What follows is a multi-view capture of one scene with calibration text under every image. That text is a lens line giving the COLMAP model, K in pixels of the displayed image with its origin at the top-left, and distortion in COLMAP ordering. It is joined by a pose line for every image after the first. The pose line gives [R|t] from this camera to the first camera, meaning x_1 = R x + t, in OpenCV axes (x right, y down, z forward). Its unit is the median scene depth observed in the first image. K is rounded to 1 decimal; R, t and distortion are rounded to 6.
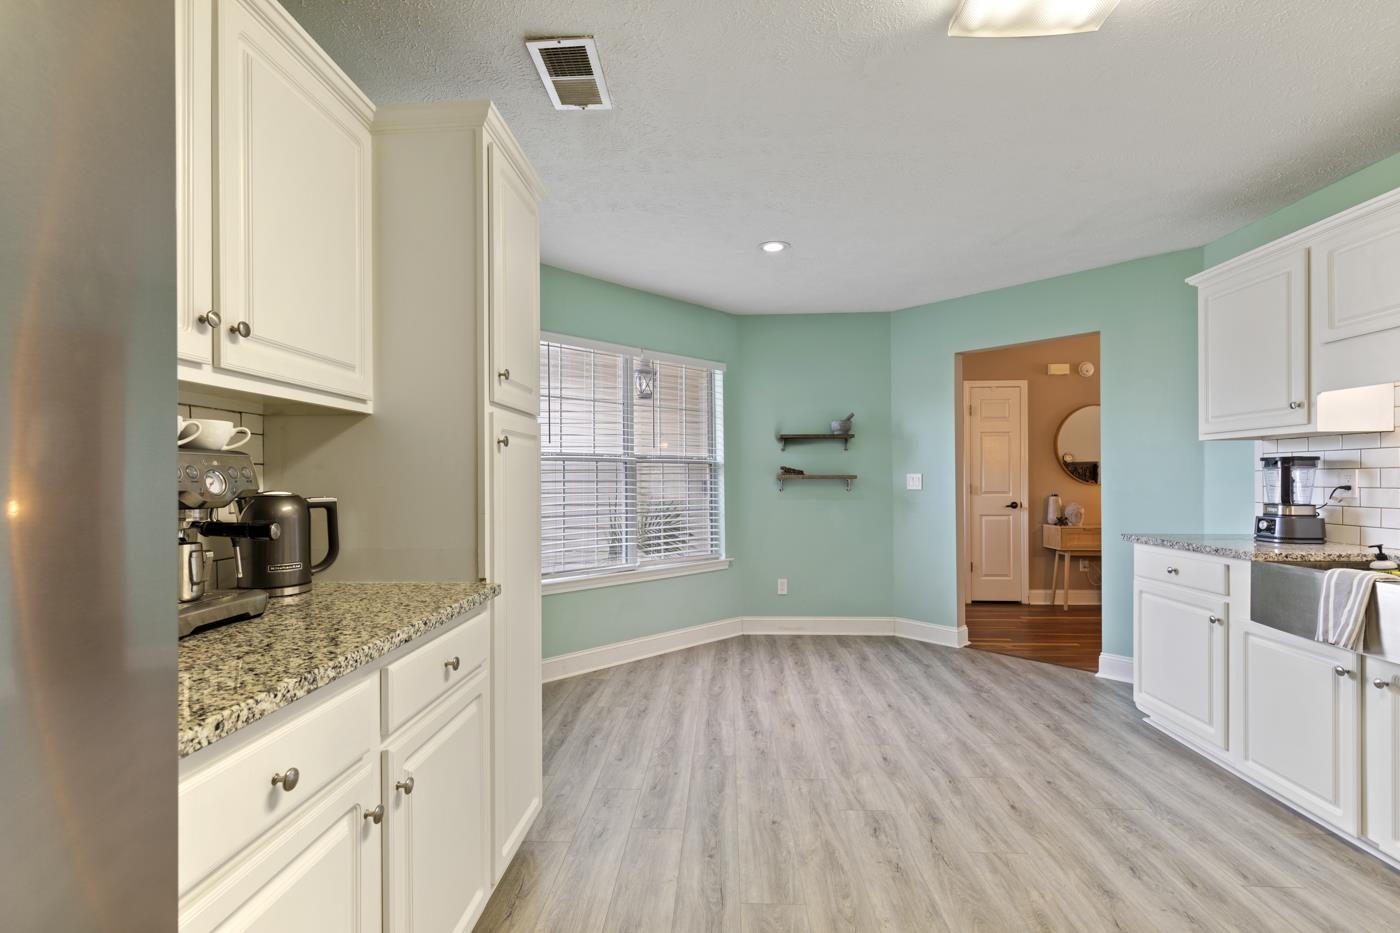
lens RADIAL K [[639.3, 0, 702.6], [0, 639.3, 467.9], [0, 0, 1]] dist [0.007882, -0.001001]
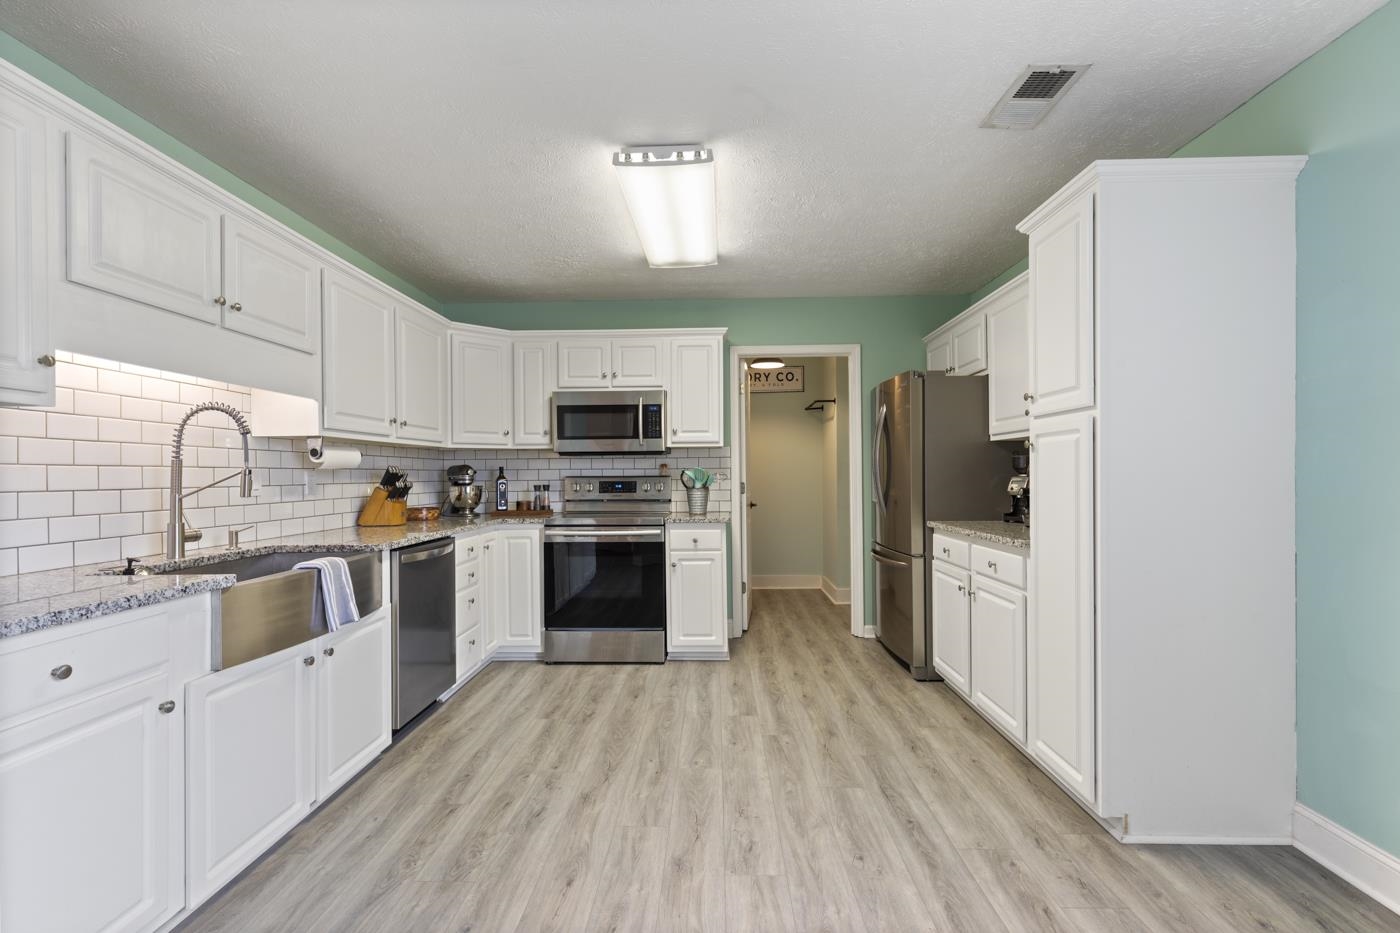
lens RADIAL K [[639.3, 0, 702.6], [0, 639.3, 467.9], [0, 0, 1]] dist [0.007882, -0.001001]
pose [[-0.999783, 0.006742, -0.019716, 0.345712], [0.007195, 0.999710, -0.022984, 0.030123], [0.019555, -0.023121, -0.999541, 1.901422]]
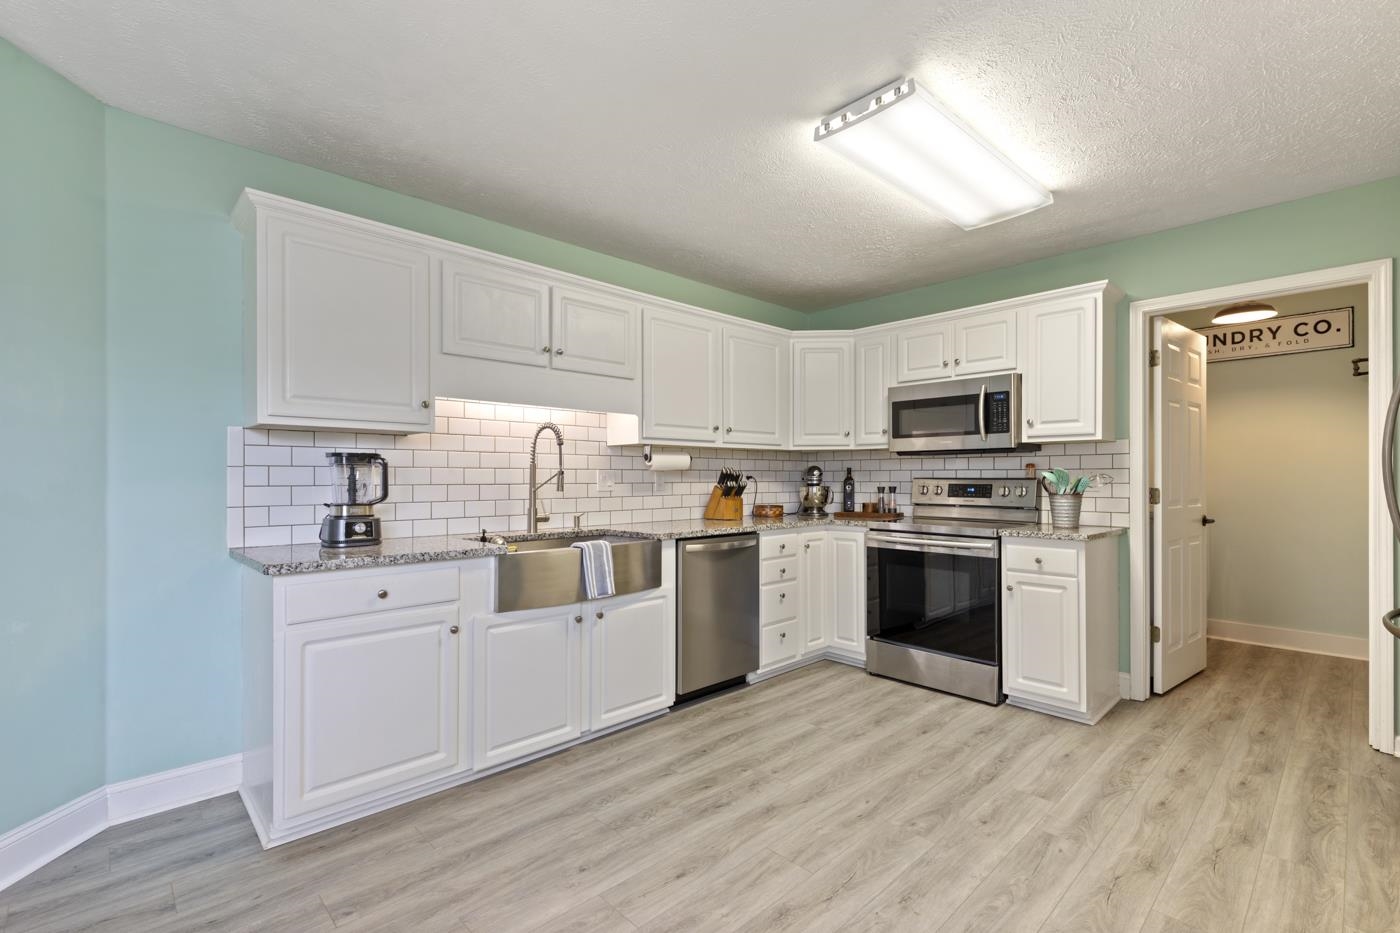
lens RADIAL K [[640.6, 0, 694.5], [0, 640.6, 471.7], [0, 0, 1]] dist [0.005090, -0.000601]
pose [[-0.714736, 0.005876, 0.699369, -0.111807], [-0.008408, 0.999820, -0.016992, 0.026372], [-0.699344, -0.018025, -0.714558, 1.655342]]
